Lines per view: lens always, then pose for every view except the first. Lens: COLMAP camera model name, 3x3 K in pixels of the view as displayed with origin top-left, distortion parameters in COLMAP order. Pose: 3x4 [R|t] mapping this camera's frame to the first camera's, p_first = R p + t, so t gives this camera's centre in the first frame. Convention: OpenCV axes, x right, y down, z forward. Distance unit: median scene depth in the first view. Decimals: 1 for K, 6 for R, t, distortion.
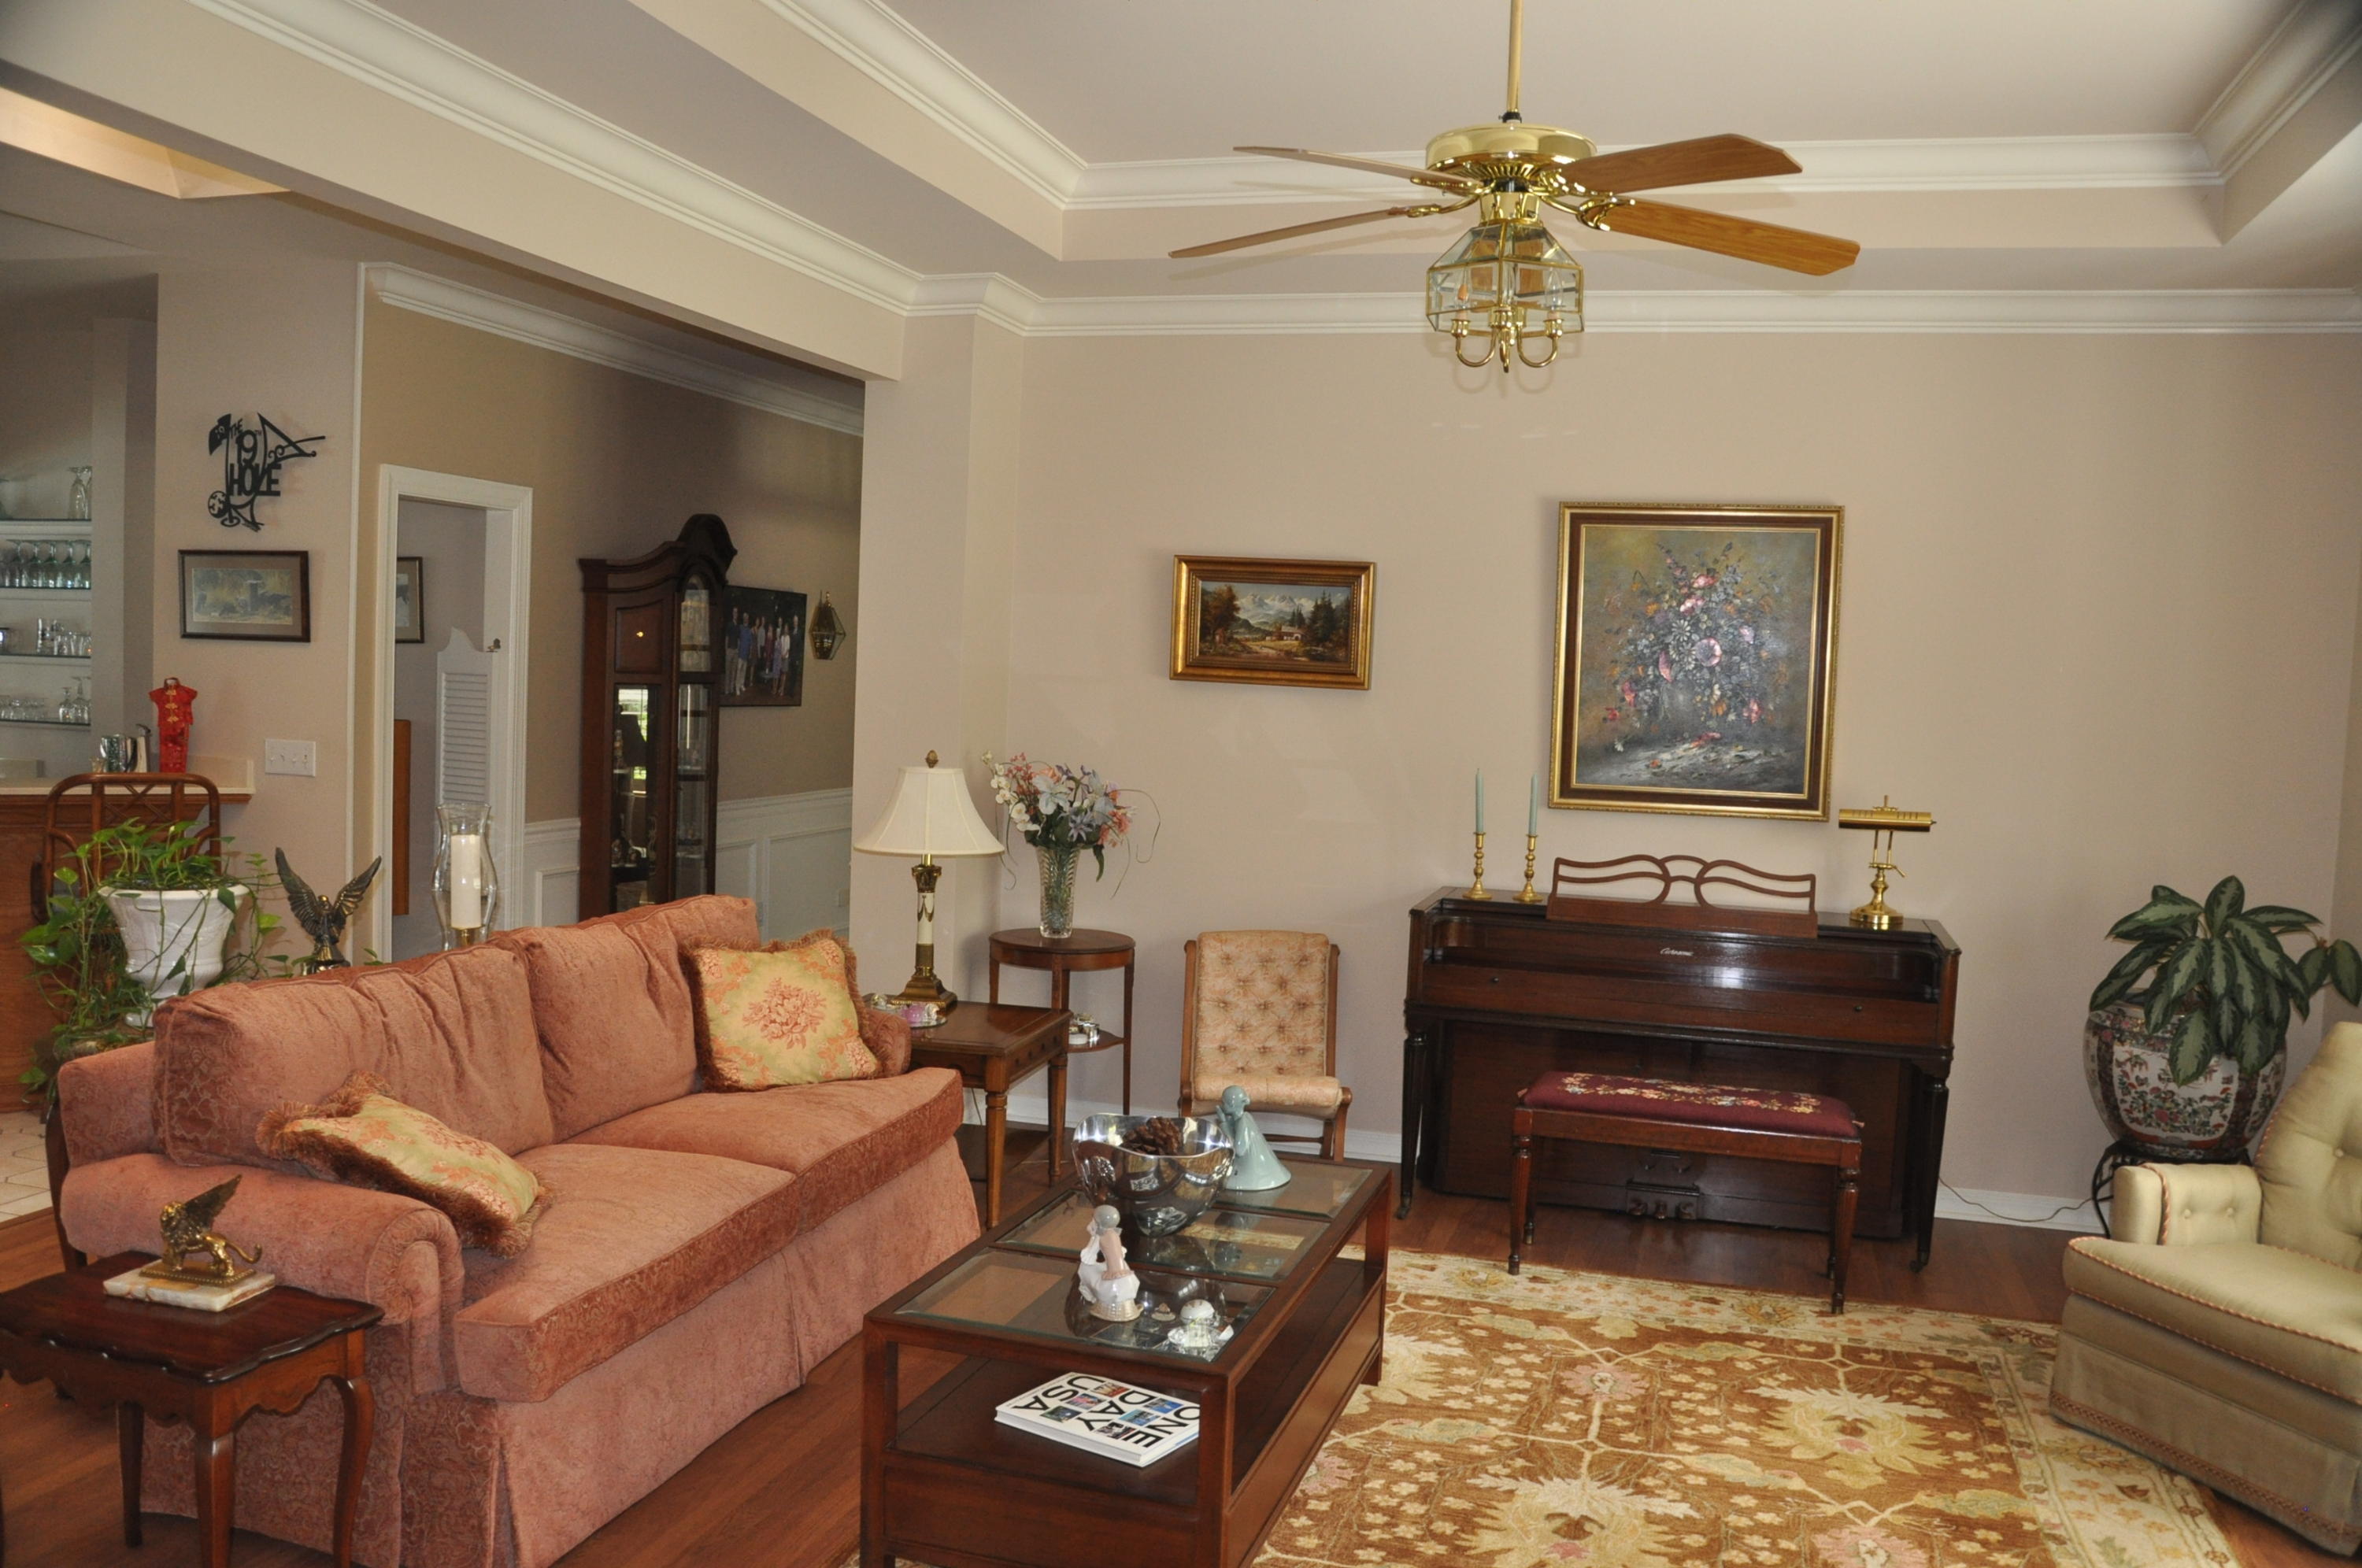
lens RADIAL K [[1905.6, 0, 1188.4], [0, 1905.6, 796.1], [0, 0, 1]] dist [-0.148134, 0.135431]
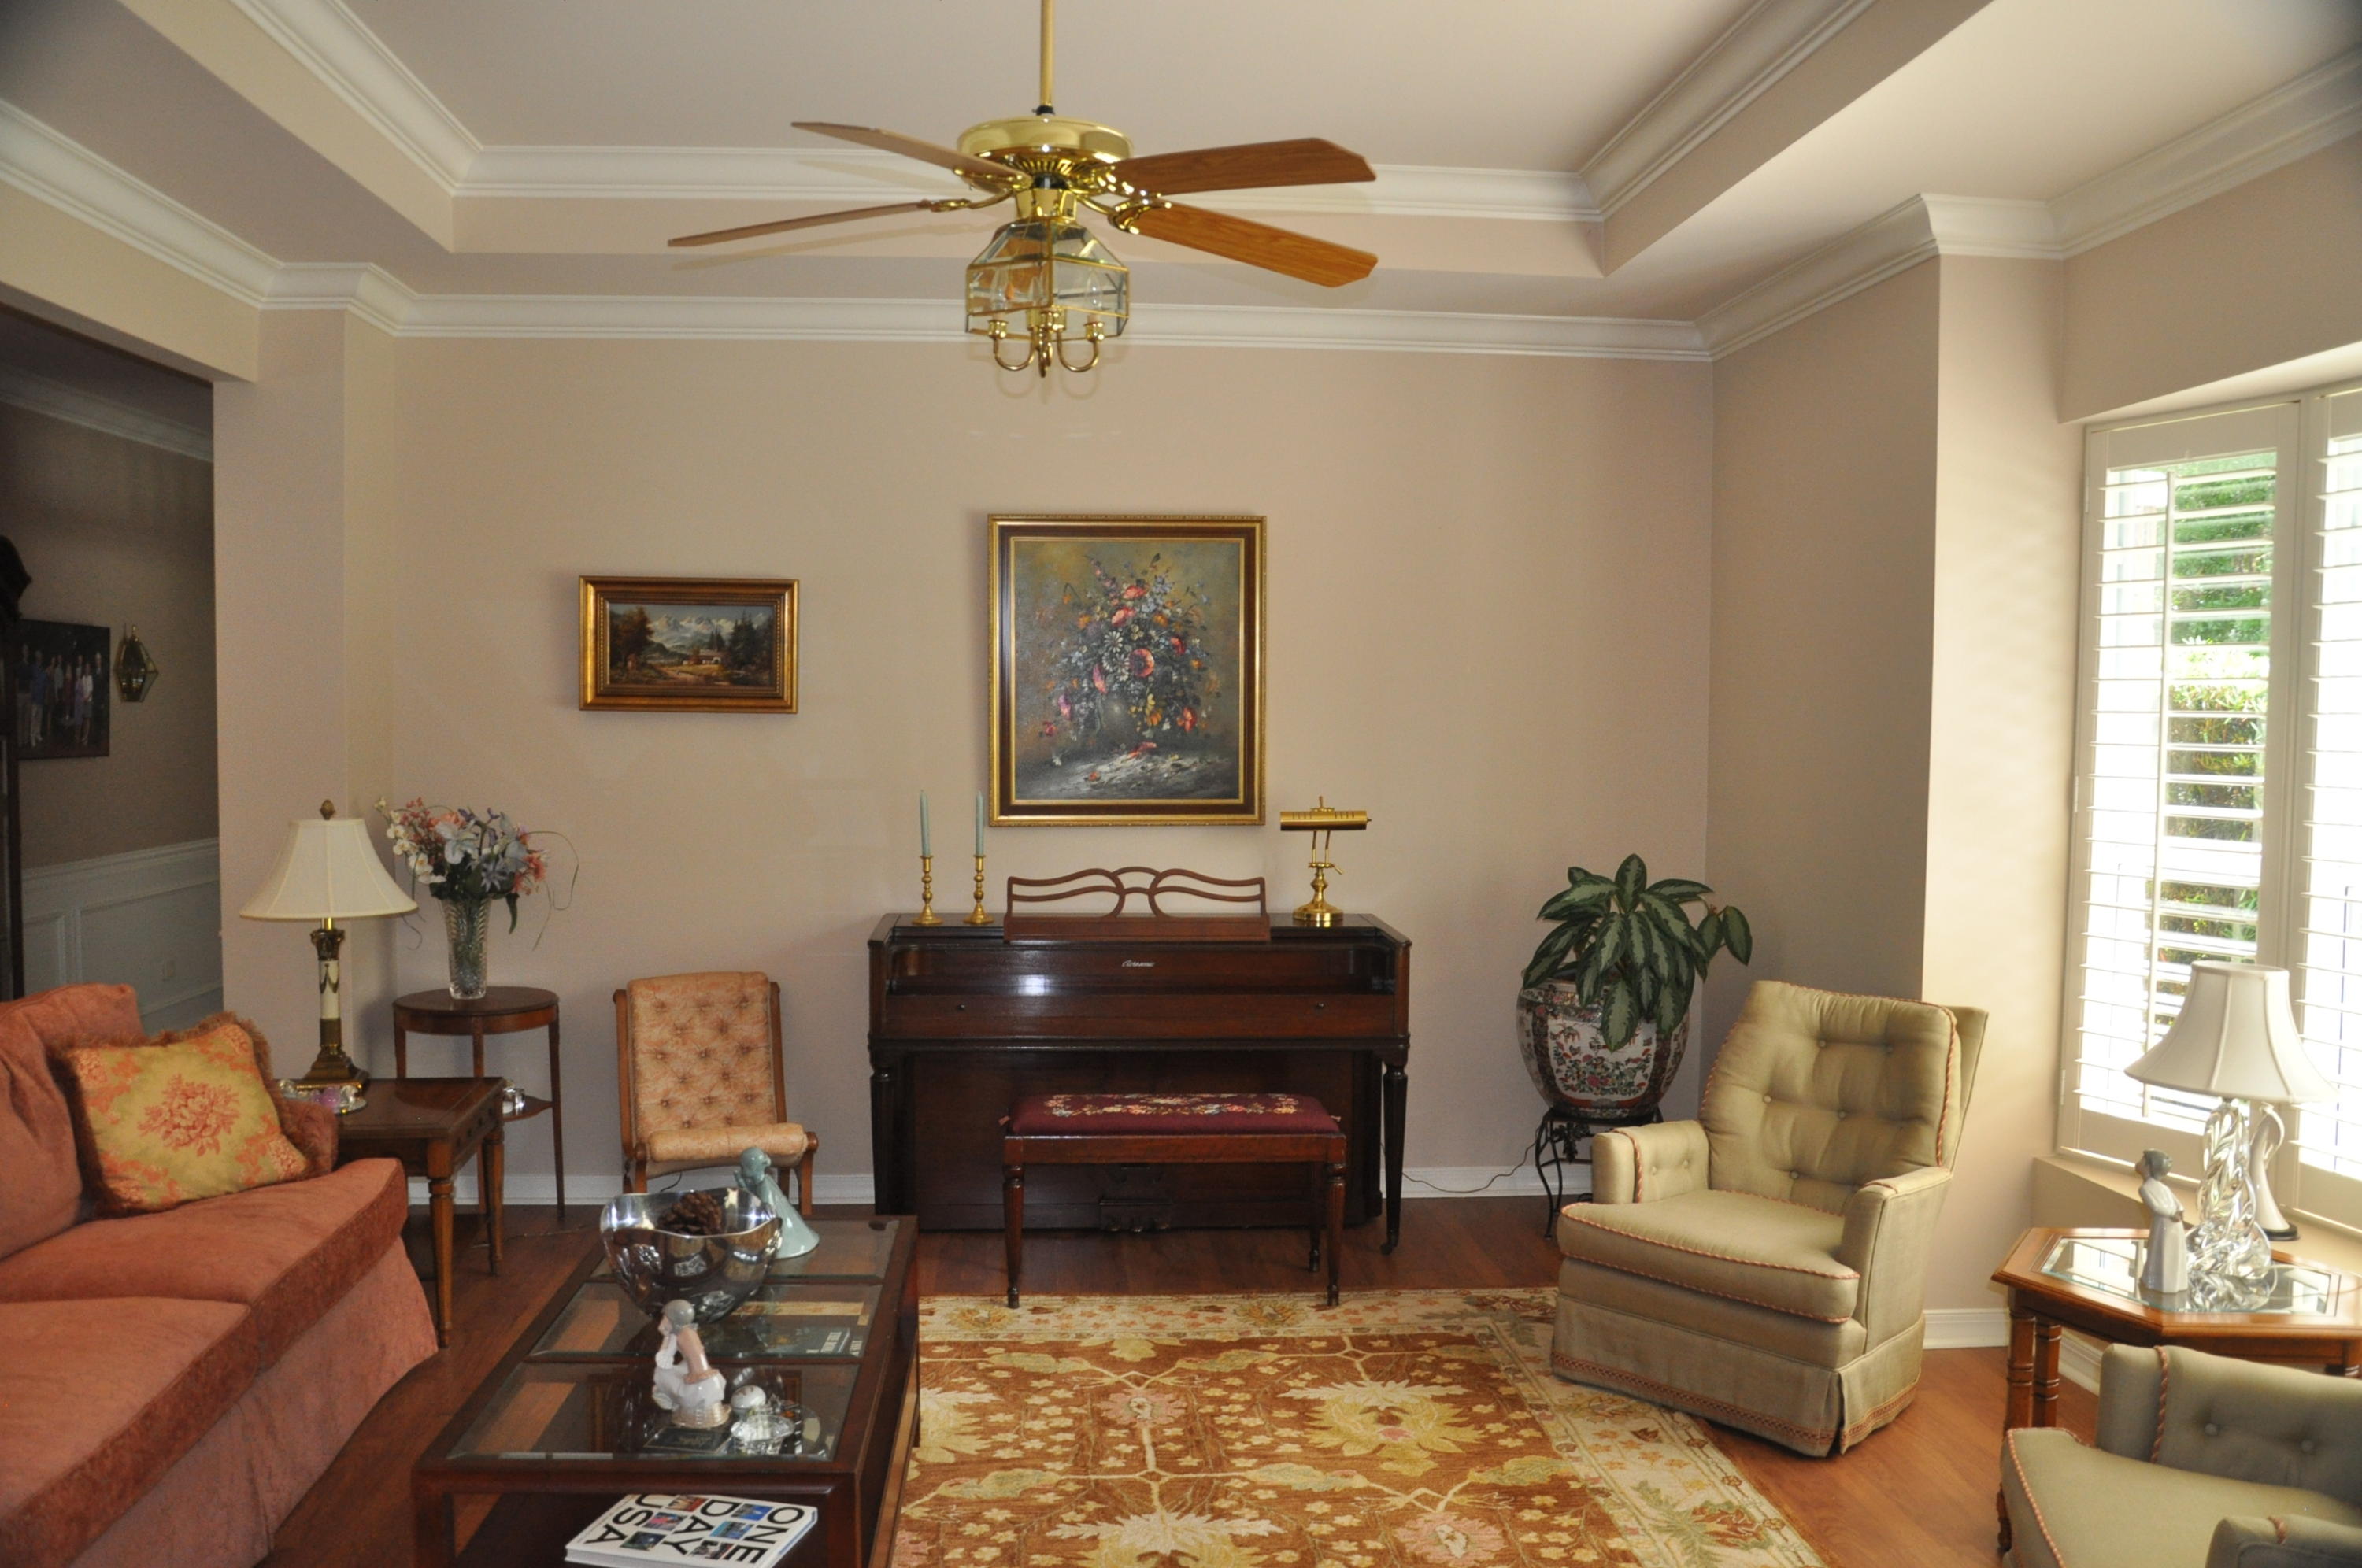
lens RADIAL K [[1905.6, 0, 1185.5], [0, 1905.6, 793.2], [0, 0, 1]] dist [-0.148134, 0.135431]
pose [[0.932974, -0.049308, 0.356550, -0.076665], [0.052912, 0.998599, -0.000356, -0.006247], [-0.356033, 0.019198, 0.934276, 0.052412]]
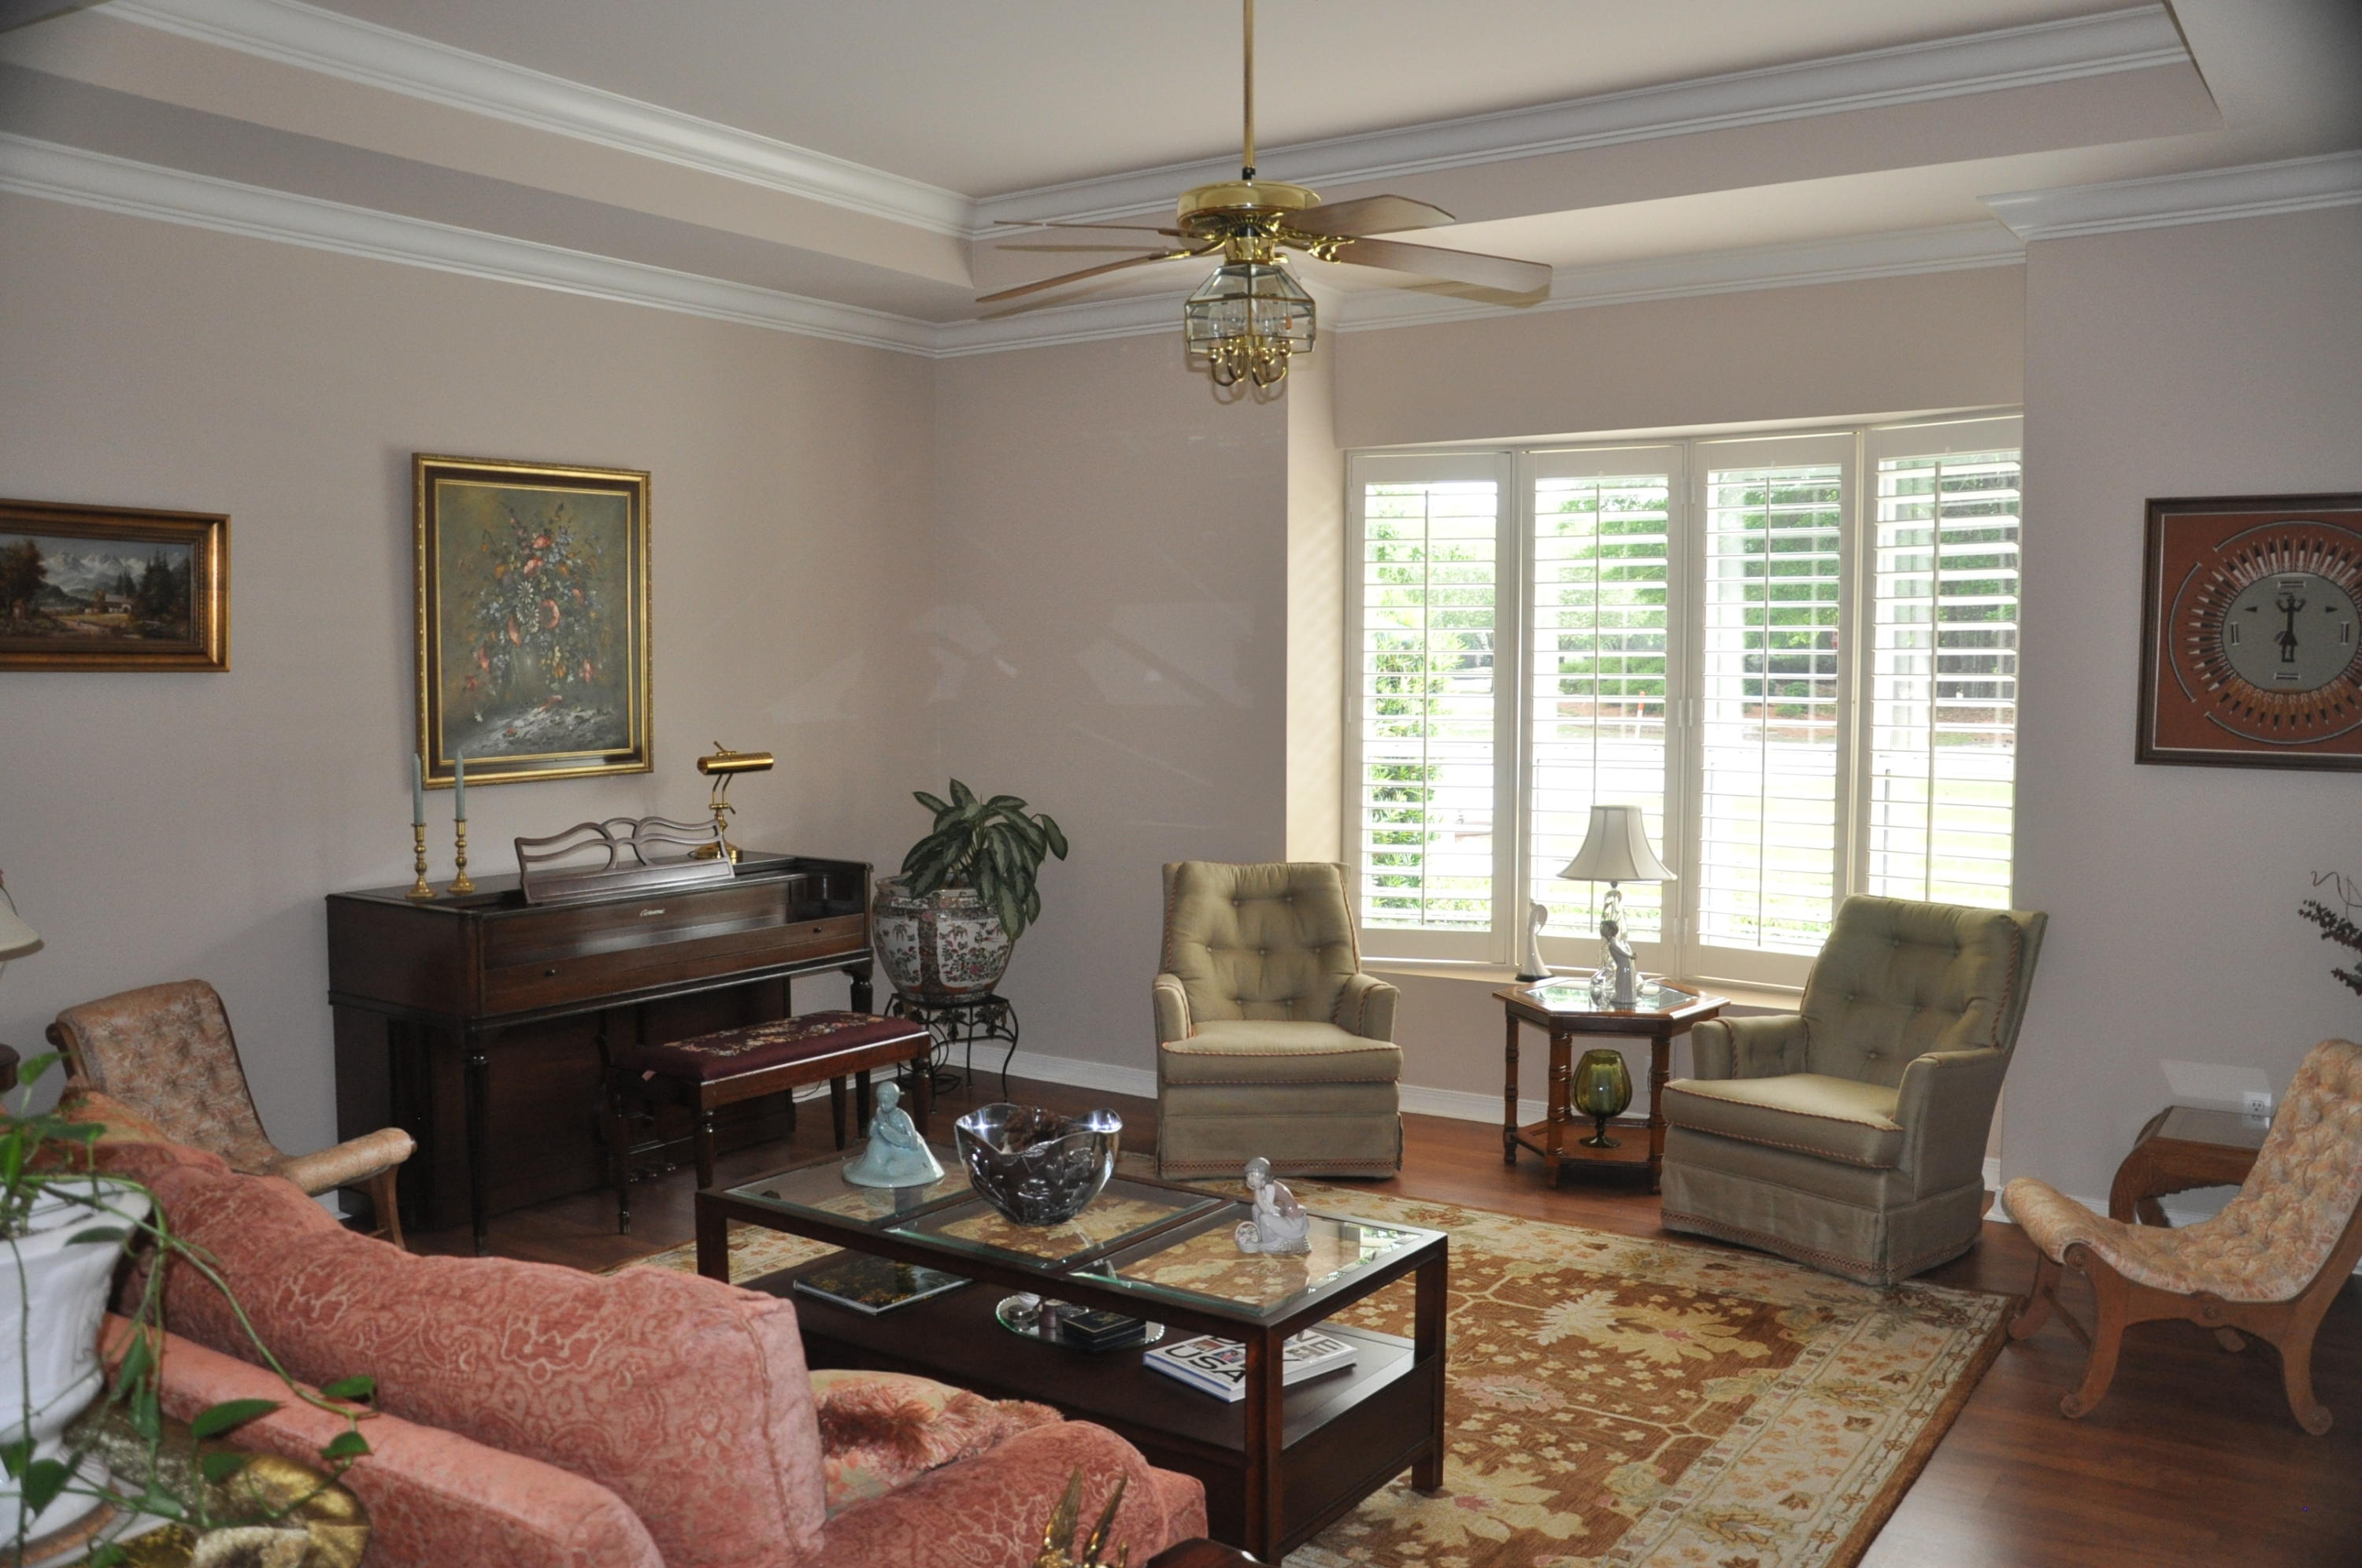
lens RADIAL K [[1905.6, 0, 1213.5], [0, 1905.6, 798.1], [0, 0, 1]] dist [-0.148134, 0.135431]
pose [[0.302366, -0.110670, 0.946745, -0.638062], [0.075870, 0.992880, 0.091832, -0.050899], [-0.950168, 0.044062, 0.308610, 0.425816]]
